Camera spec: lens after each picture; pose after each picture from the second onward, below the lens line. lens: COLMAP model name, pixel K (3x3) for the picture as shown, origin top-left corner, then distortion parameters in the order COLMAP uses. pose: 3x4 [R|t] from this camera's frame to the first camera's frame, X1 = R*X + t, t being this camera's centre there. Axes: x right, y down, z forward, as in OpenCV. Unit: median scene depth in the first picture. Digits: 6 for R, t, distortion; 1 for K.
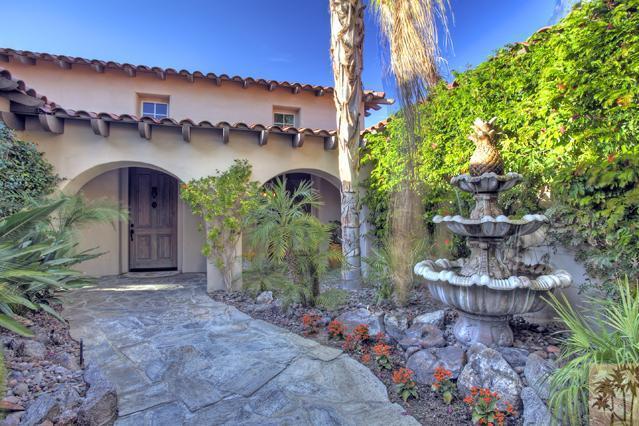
lens RADIAL K [[336.1, 0, 319.9], [0, 336.1, 215.4], [0, 0, 1]] dist [-0.024947, 0.005596]
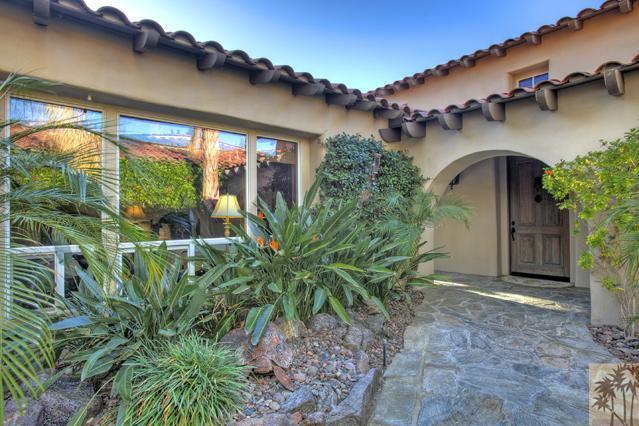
lens RADIAL K [[336.1, 0, 318.8], [0, 336.1, 211.1], [0, 0, 1]] dist [-0.024947, 0.005596]
pose [[0.396878, -0.020038, -0.917652, 0.066786], [0.020628, 0.999704, -0.012909, -0.000990], [0.917639, -0.013806, 0.397174, 0.244811]]
